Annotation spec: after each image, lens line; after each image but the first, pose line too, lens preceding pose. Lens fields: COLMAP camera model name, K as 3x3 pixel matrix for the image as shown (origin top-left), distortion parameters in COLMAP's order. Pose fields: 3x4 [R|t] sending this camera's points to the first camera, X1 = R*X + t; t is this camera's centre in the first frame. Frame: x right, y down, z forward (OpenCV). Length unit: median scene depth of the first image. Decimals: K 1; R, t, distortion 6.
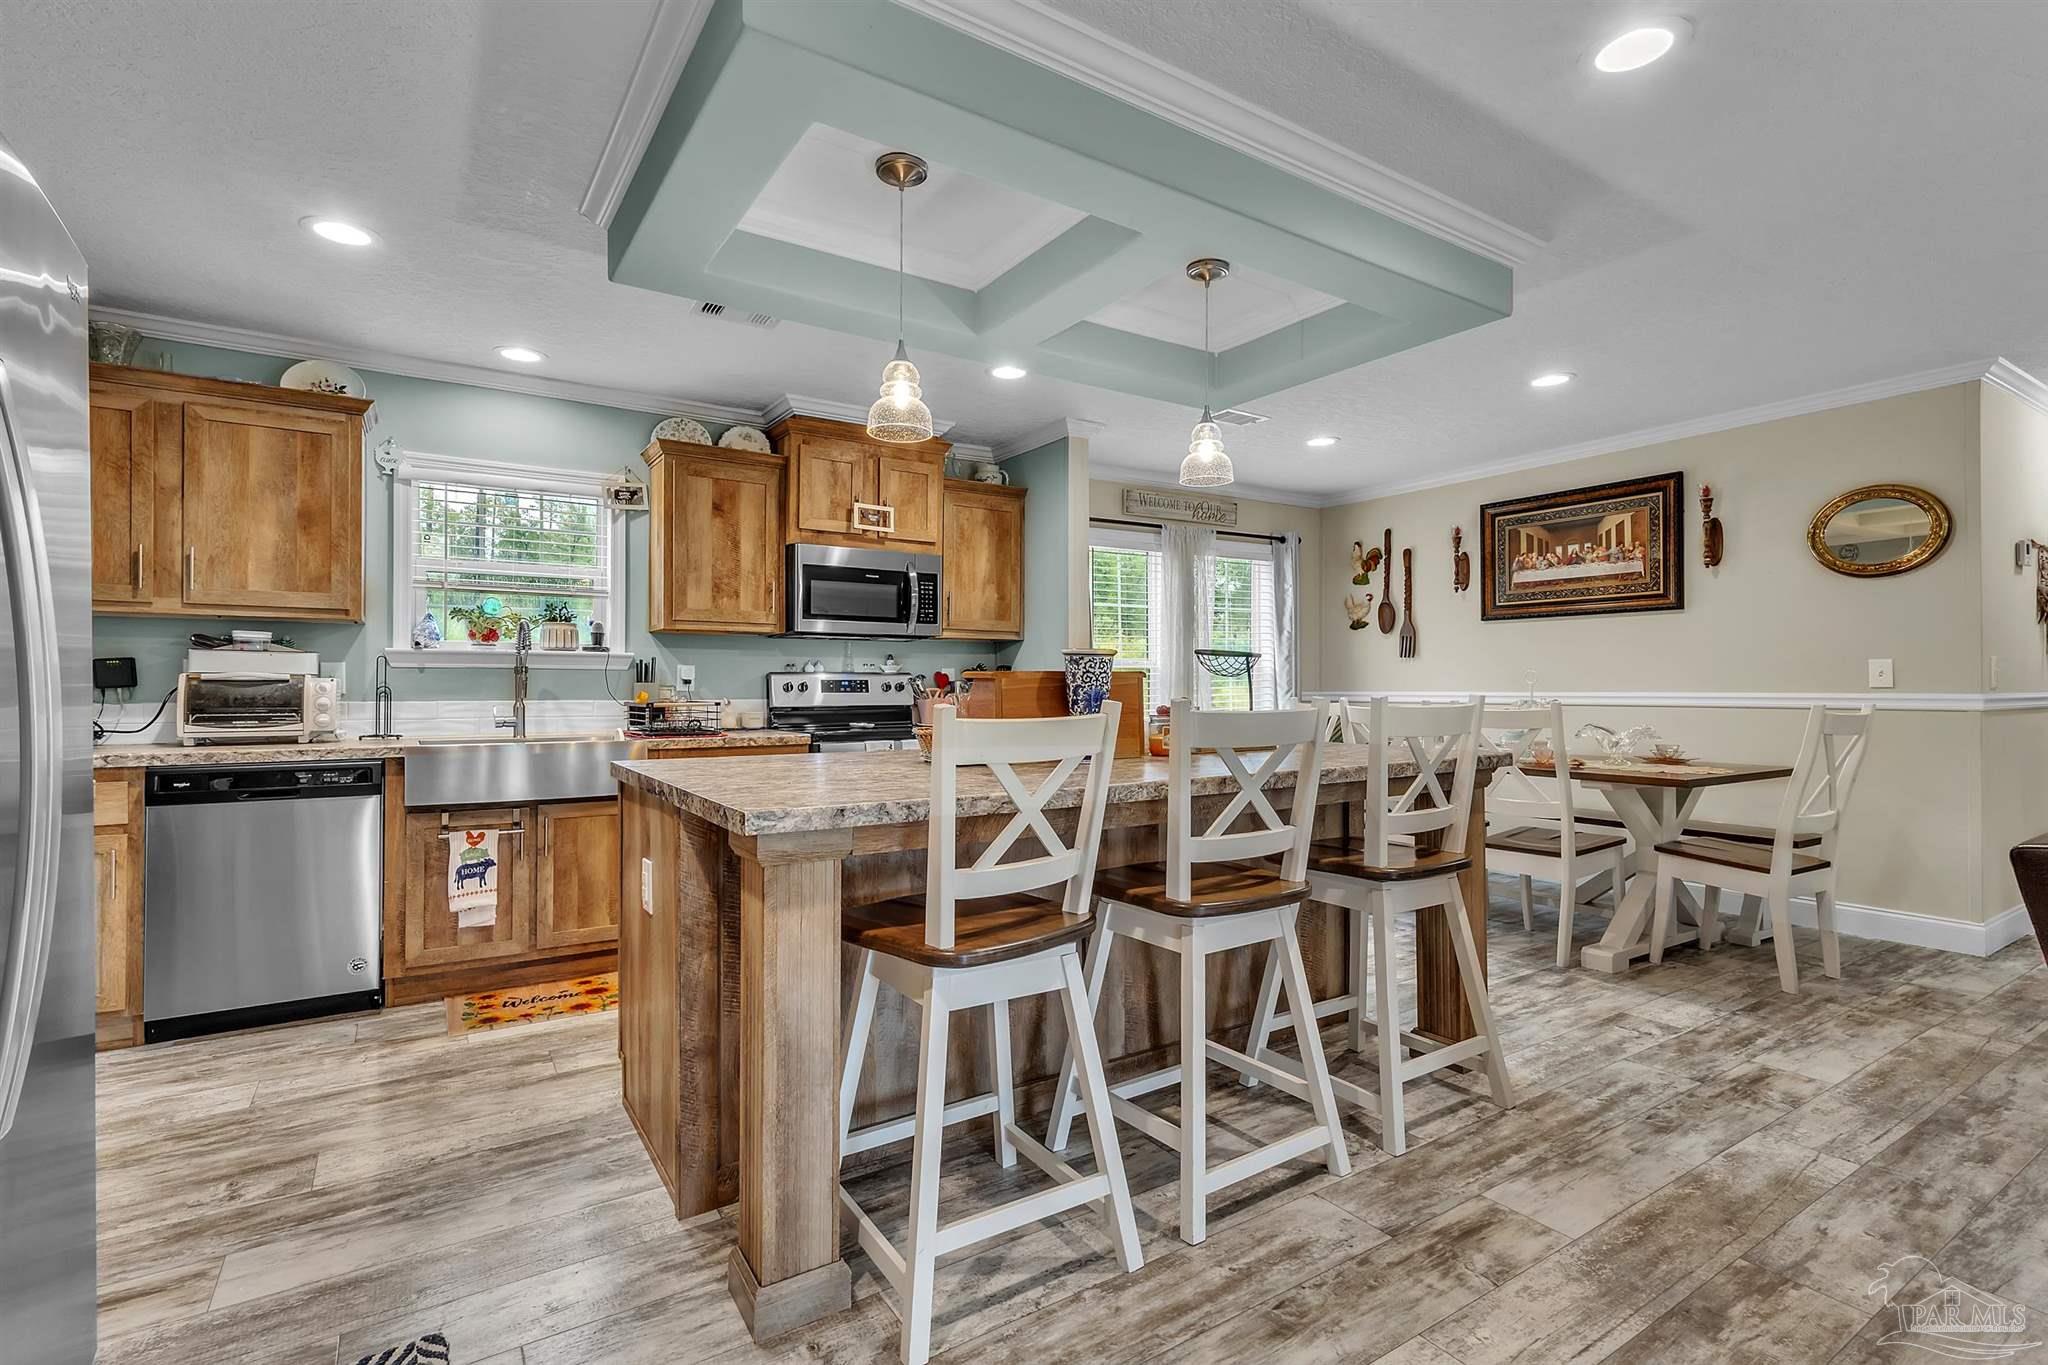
lens RADIAL K [[957.9, 0, 1024.0], [0, 957.9, 682.5], [0, 0, 1]] dist [0.002182, 0.000186]
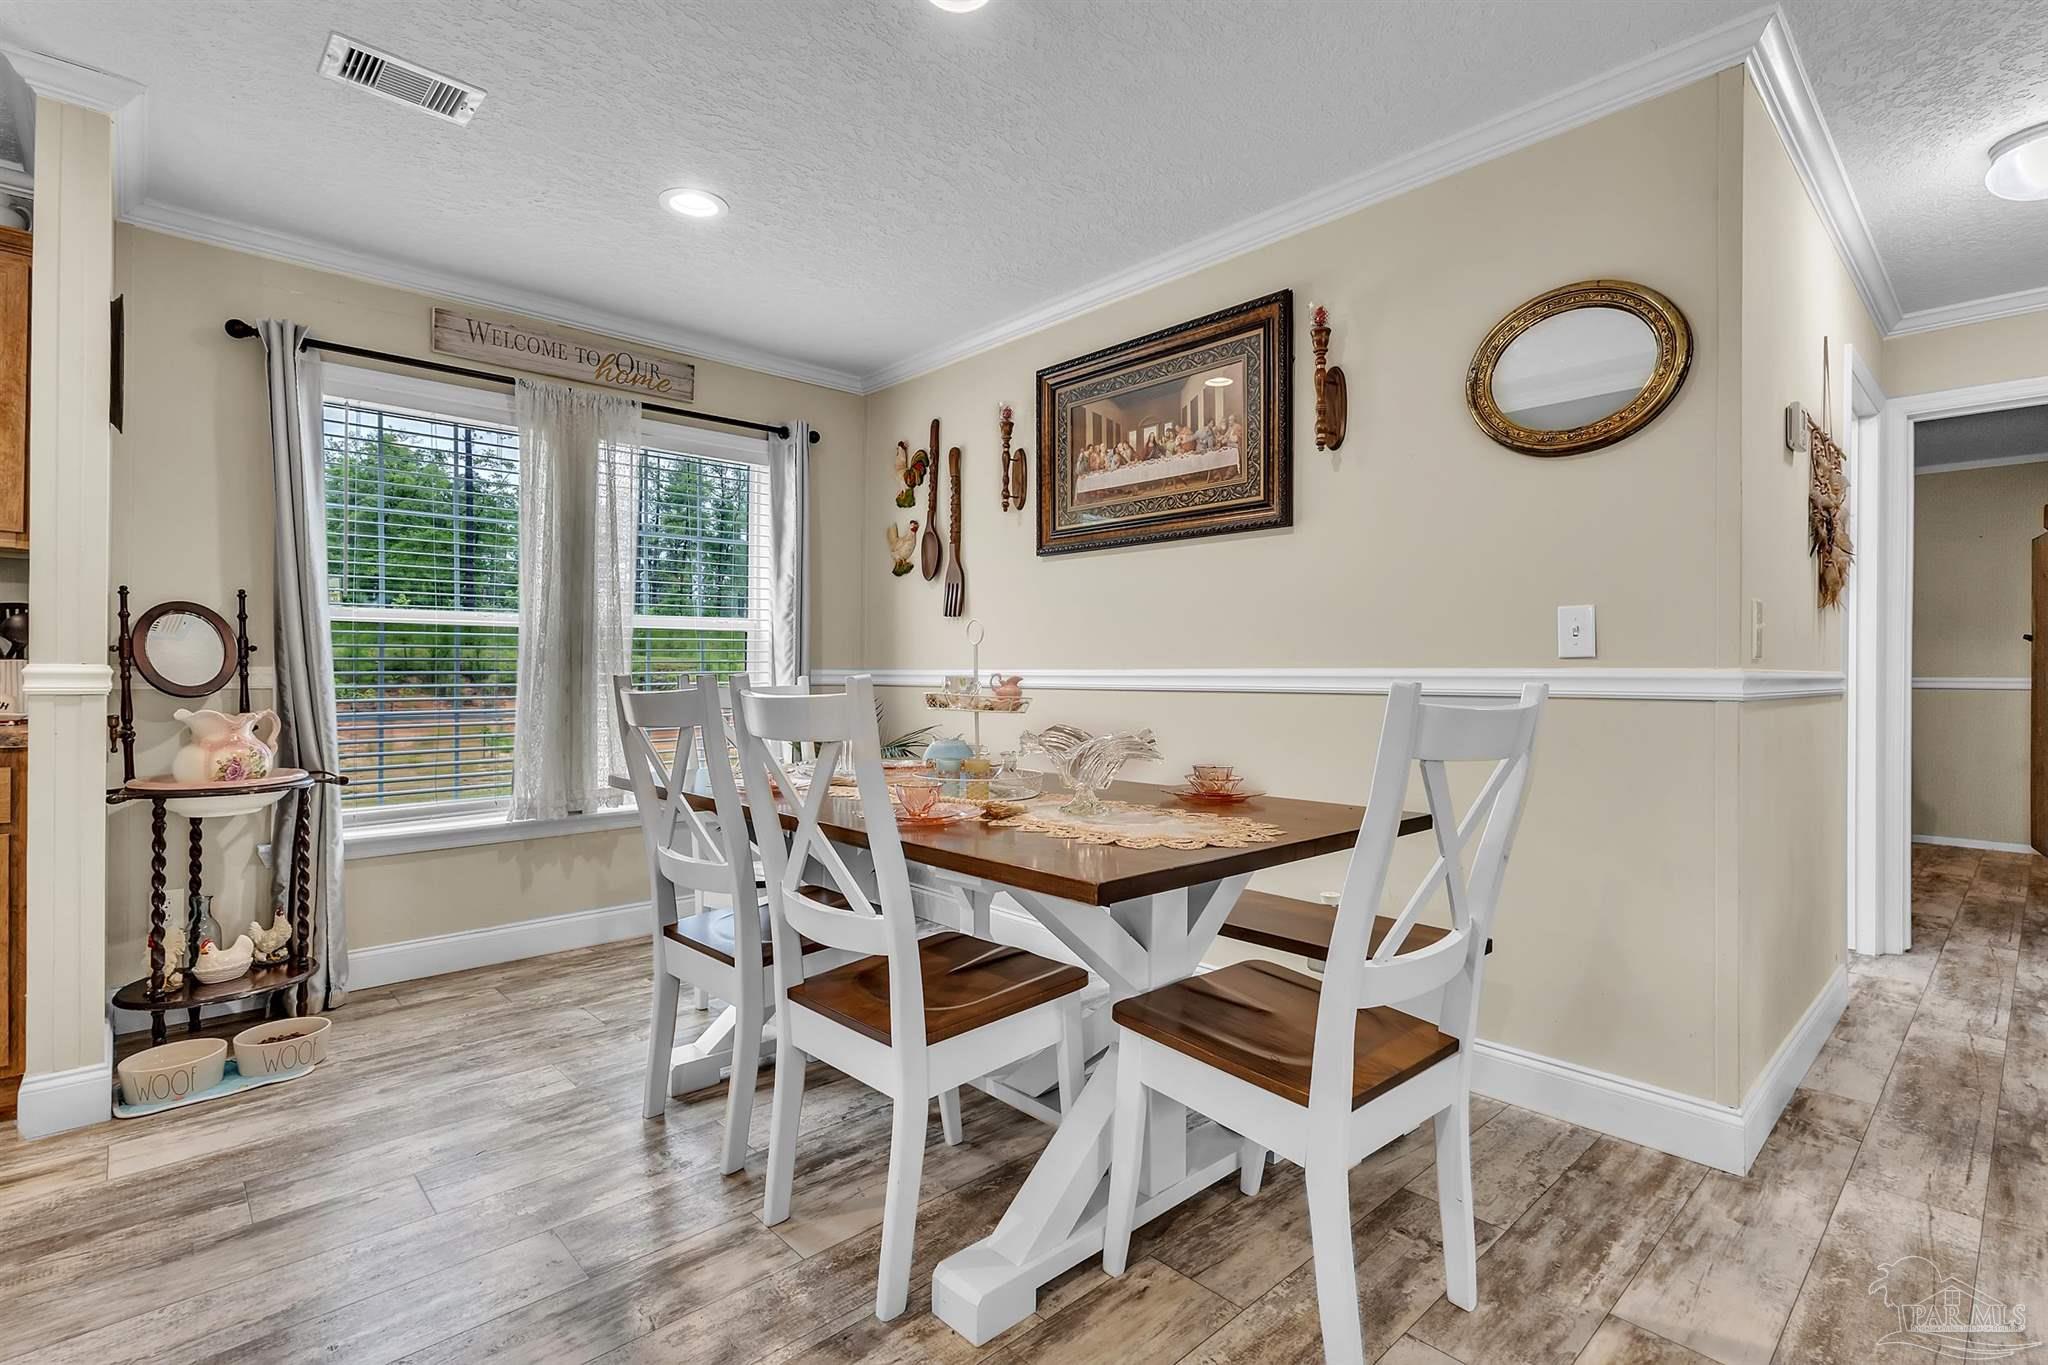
lens RADIAL K [[957.7, 0, 1034.3], [0, 957.7, 677.1], [0, 0, 1]] dist [0.004863, 0.000355]
pose [[0.982762, 0.002593, 0.184856, 0.372316], [-0.004332, 0.999950, 0.009002, 0.009859], [-0.184824, -0.009648, 0.982724, 0.396759]]
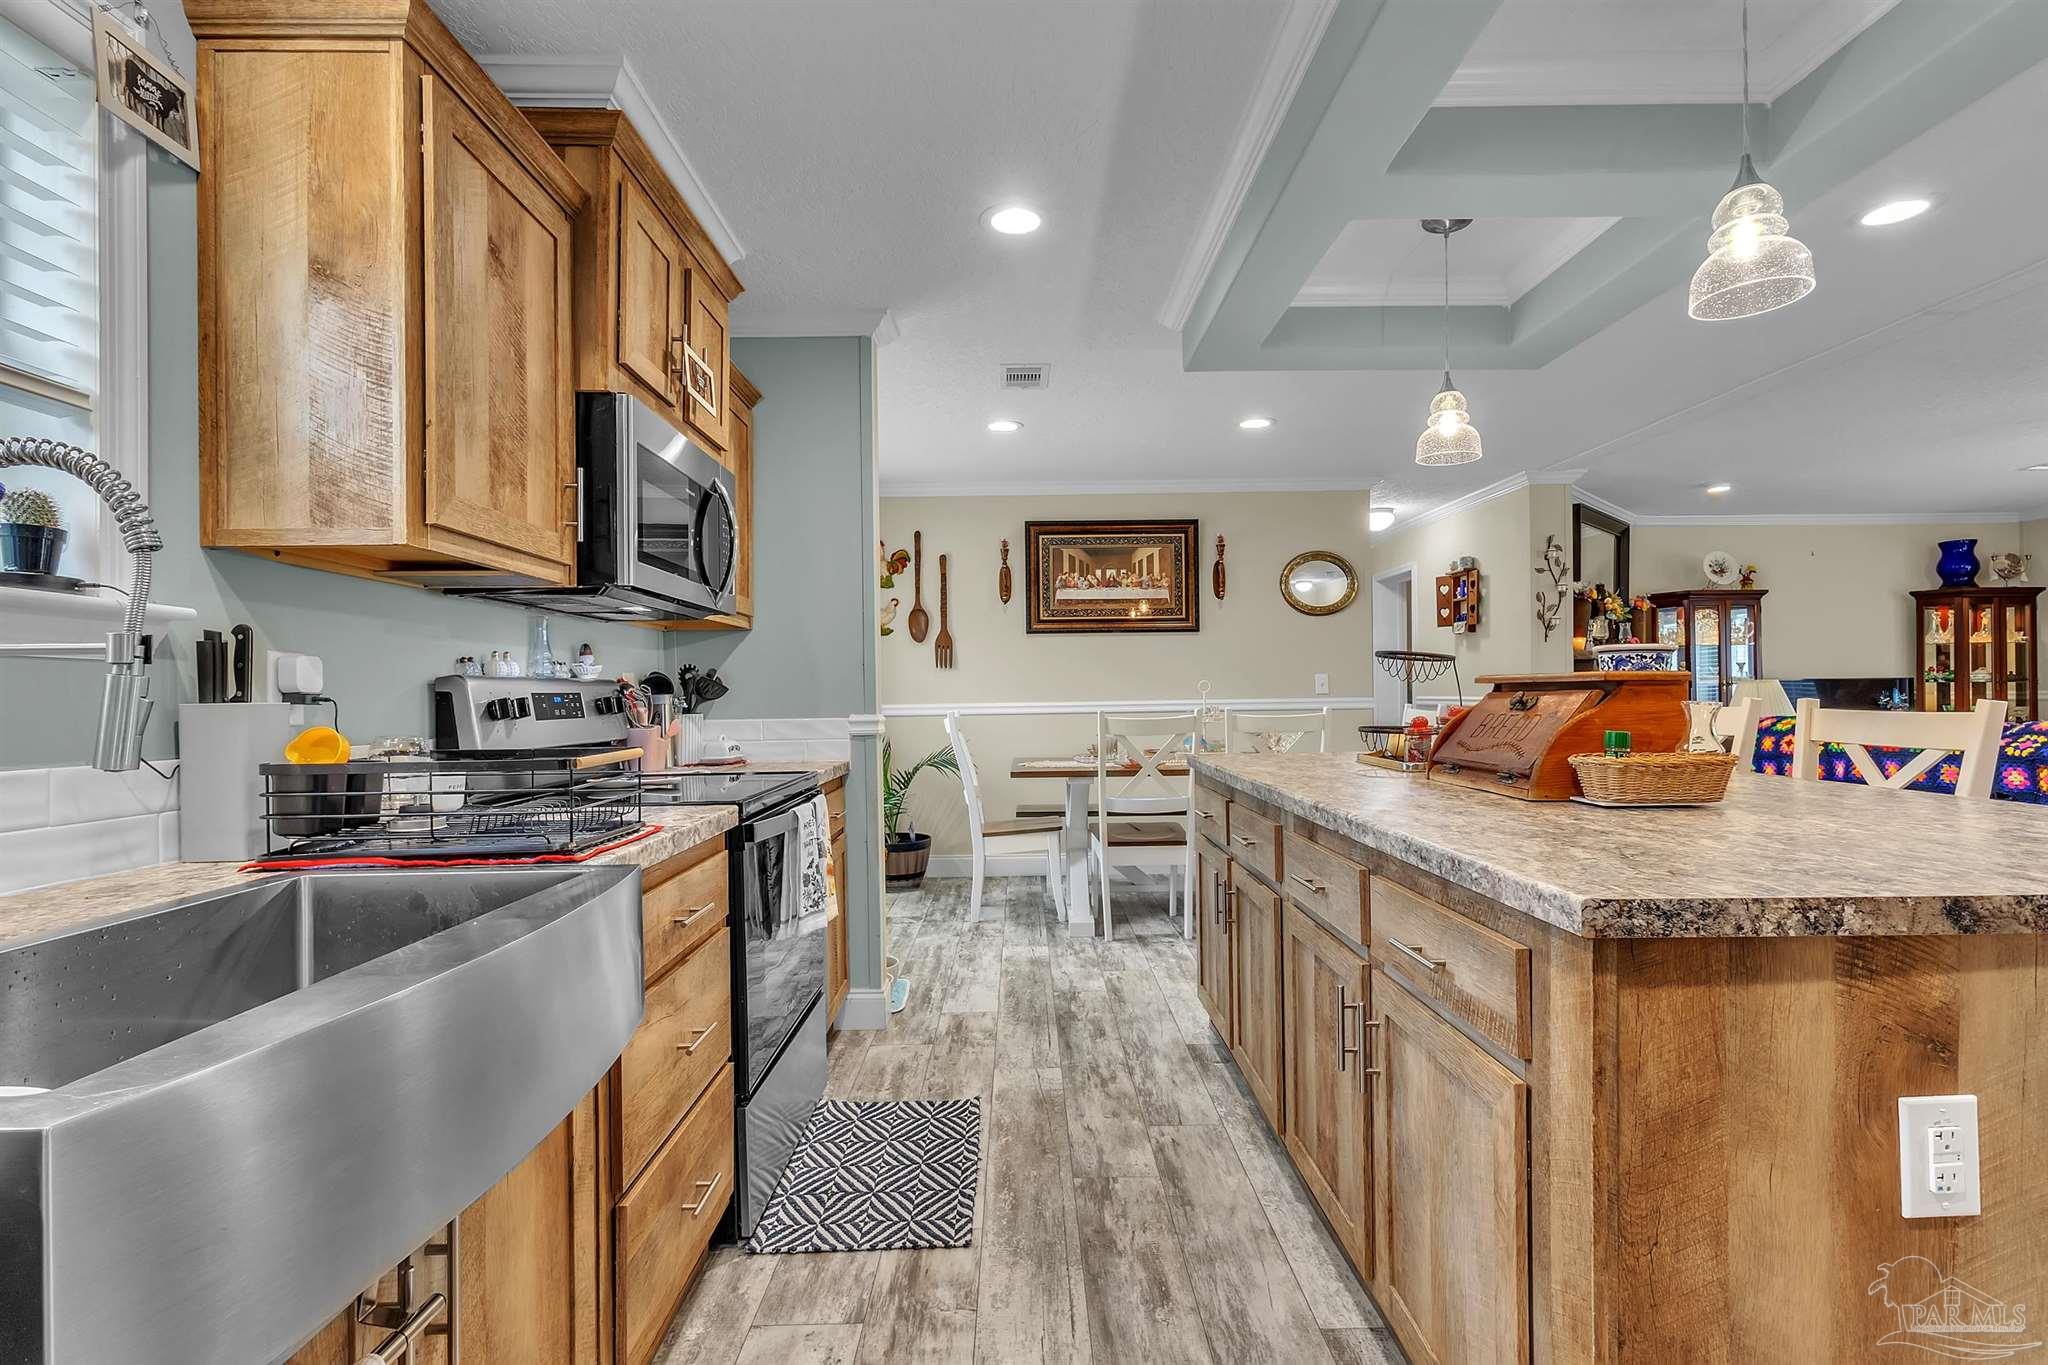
lens RADIAL K [[974.0, 0, 1035.4], [0, 974.0, 657.9], [0, 0, 1]] dist [0.055730, -0.000019]
pose [[0.536251, 0.027357, 0.843615, -0.412728], [0.007969, 0.999266, -0.037470, 0.001109], [-0.844021, 0.026816, 0.535639, 0.448797]]
